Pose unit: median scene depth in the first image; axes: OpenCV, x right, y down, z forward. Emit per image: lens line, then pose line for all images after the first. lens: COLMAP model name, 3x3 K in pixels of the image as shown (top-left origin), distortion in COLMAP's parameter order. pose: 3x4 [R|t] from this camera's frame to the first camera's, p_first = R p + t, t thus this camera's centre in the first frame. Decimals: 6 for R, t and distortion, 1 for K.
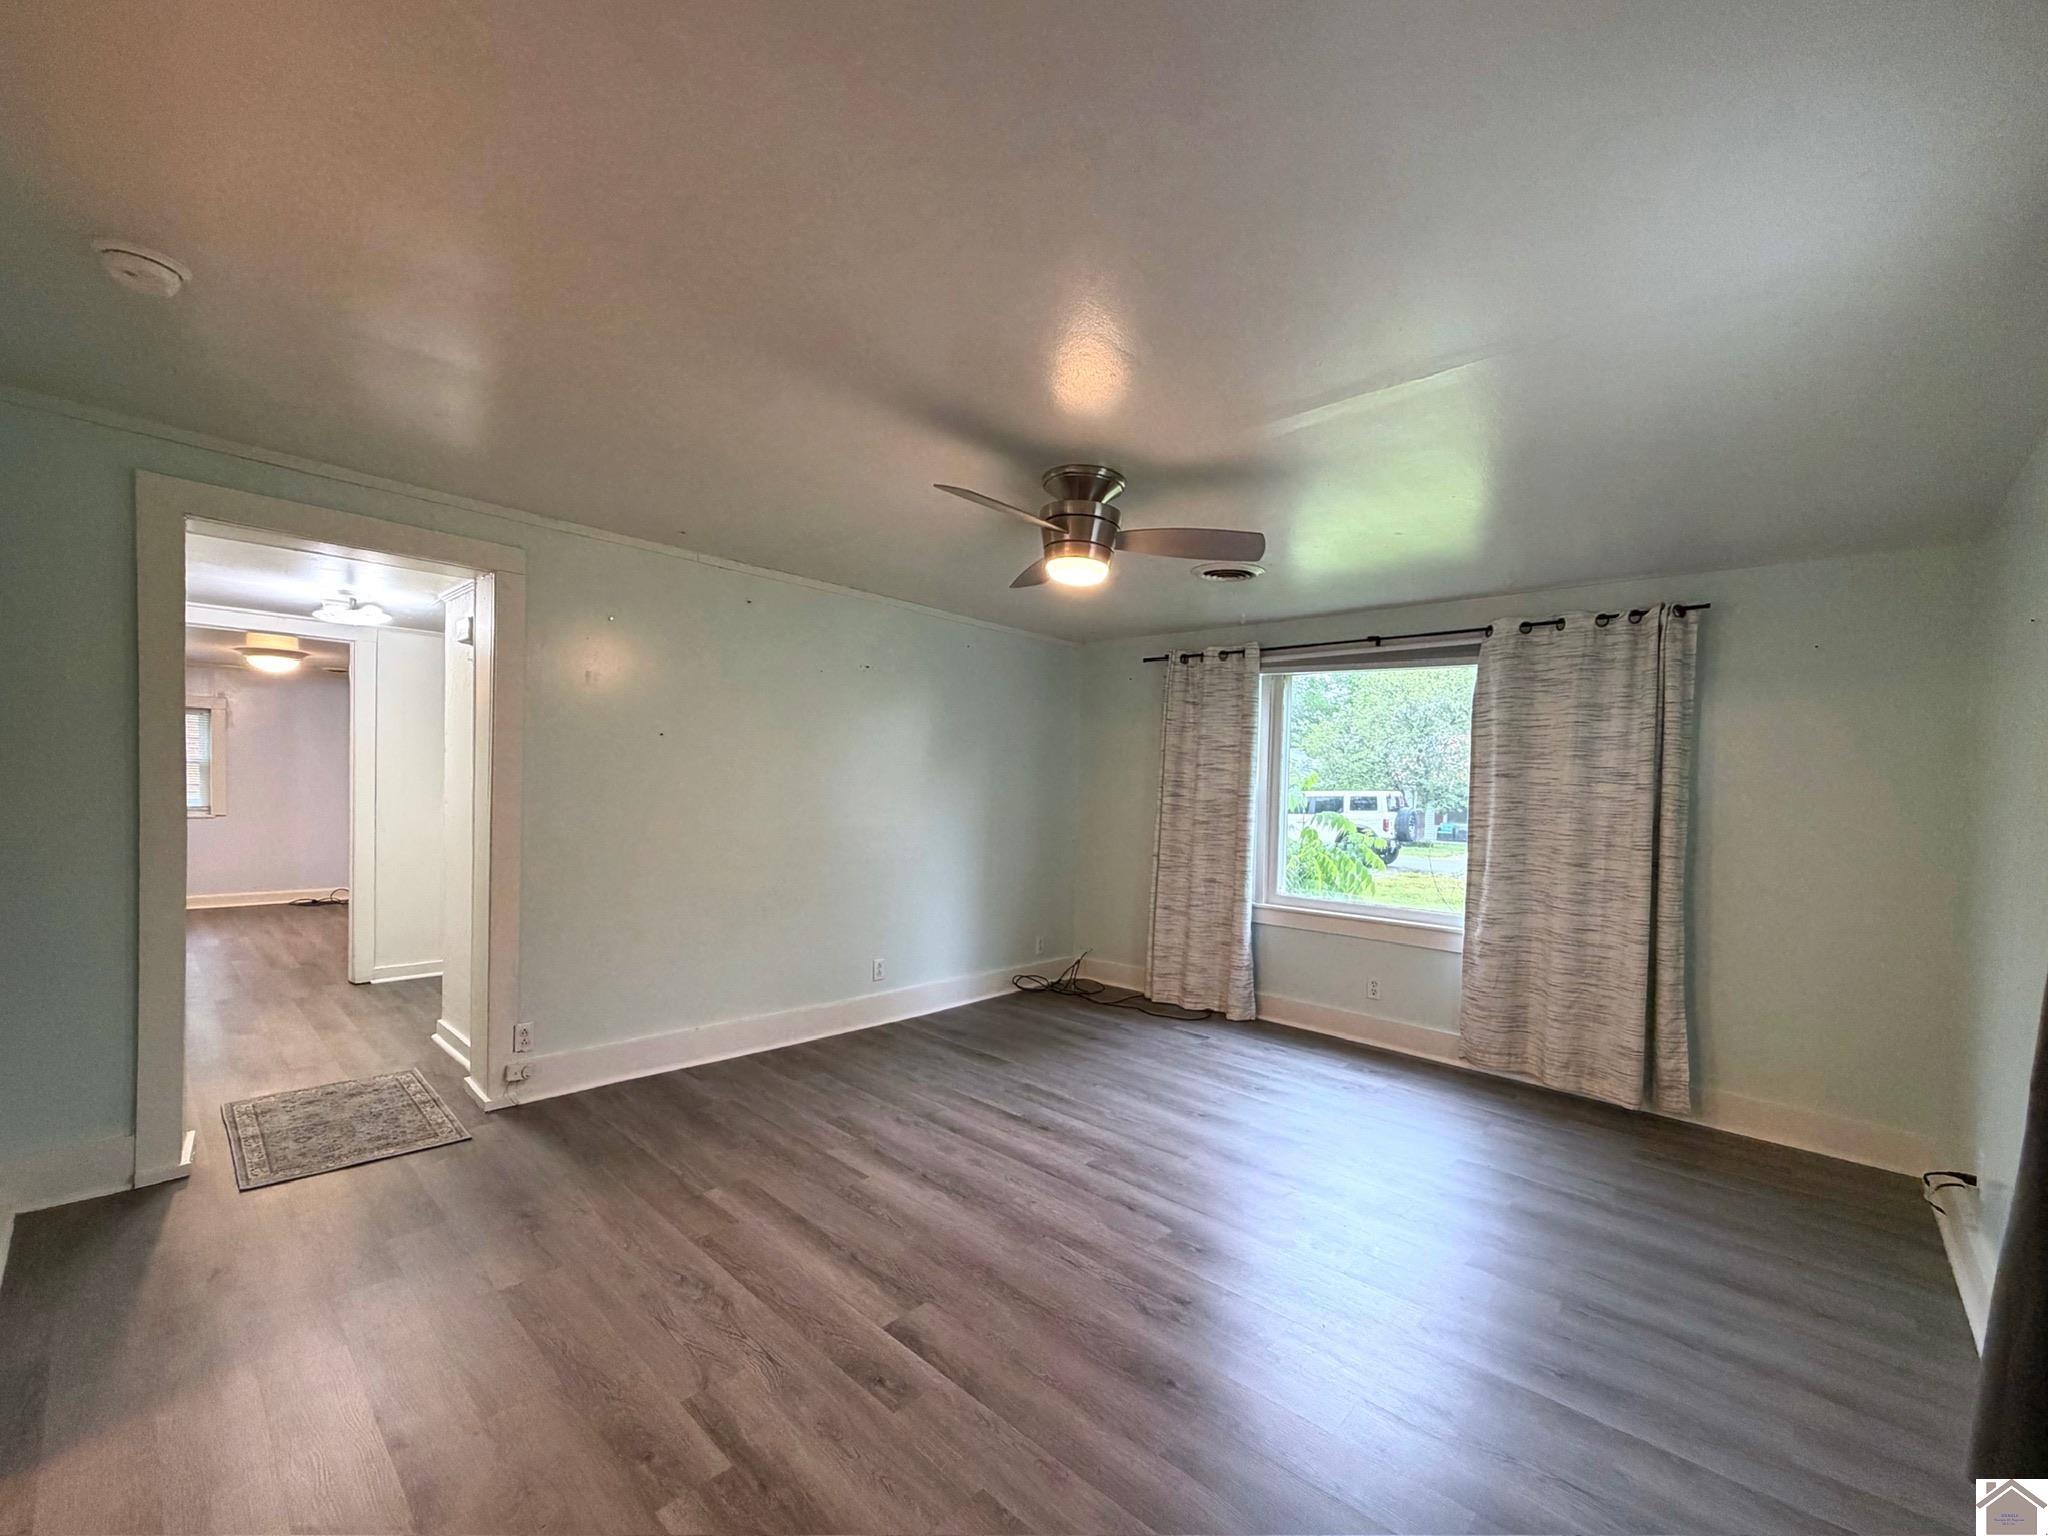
lens RADIAL K [[822.9, 0, 1003.7], [0, 822.9, 836.5], [0, 0, 1]] dist [0.002015, -0.000302]
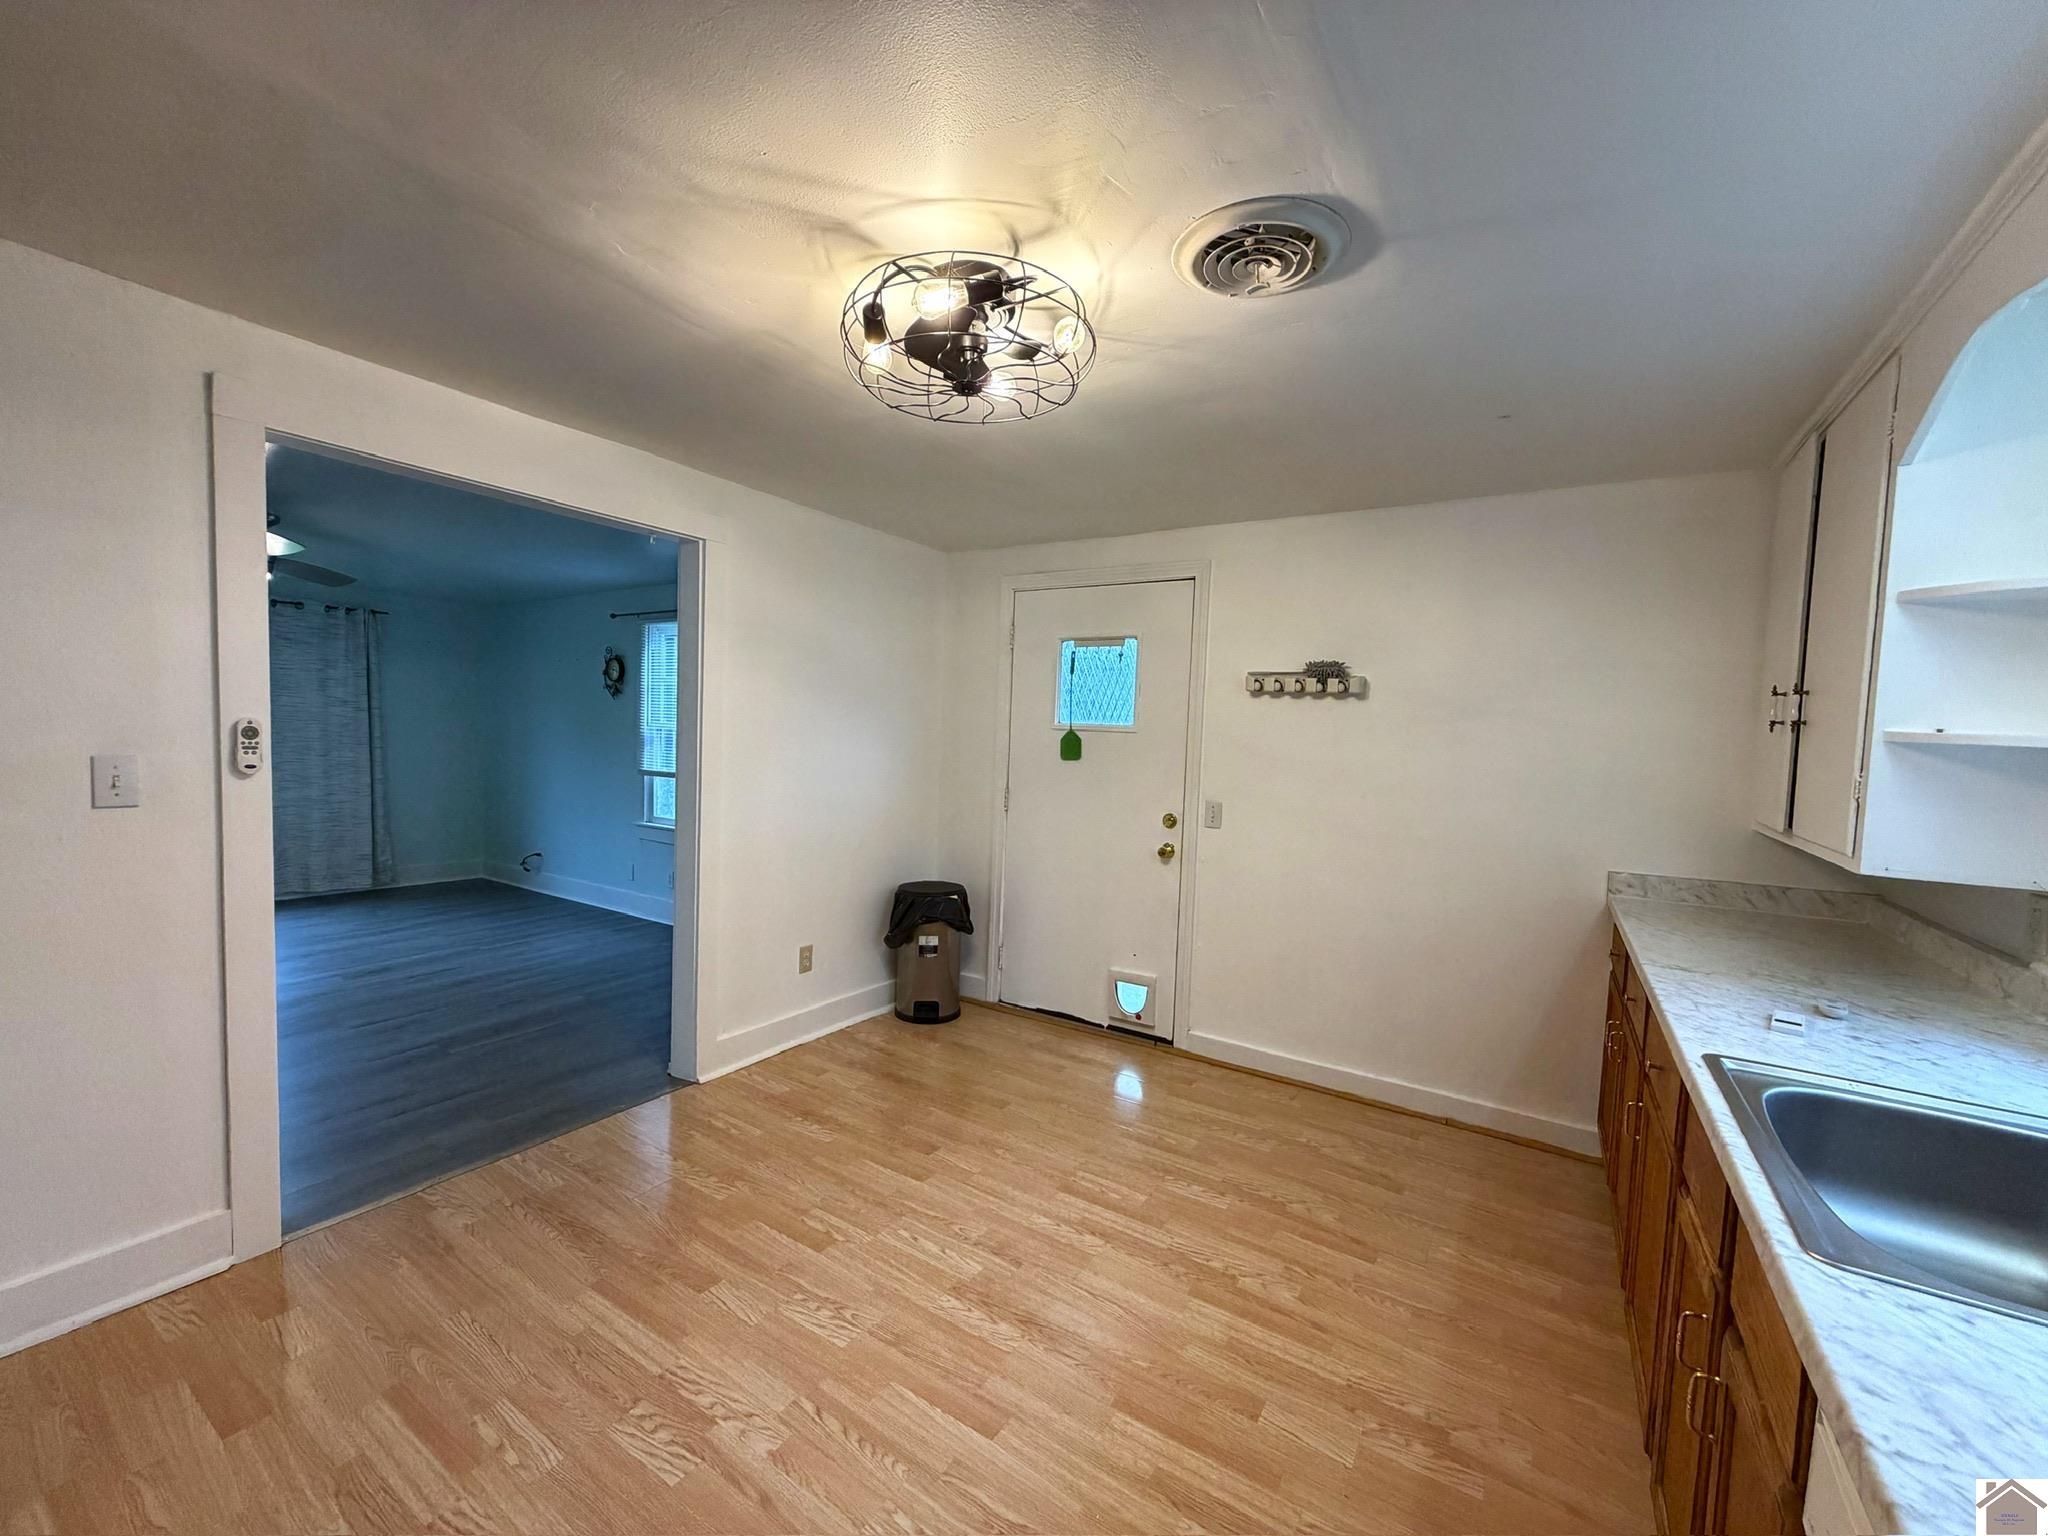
lens RADIAL K [[822.9, 0, 1019.8], [0, 822.9, 761.4], [0, 0, 1]] dist [0.002015, -0.000302]
pose [[-0.190224, -0.074055, 0.978944, -1.161941], [0.023268, 0.996531, 0.079907, -0.051364], [-0.981465, 0.037978, -0.187841, -0.057020]]
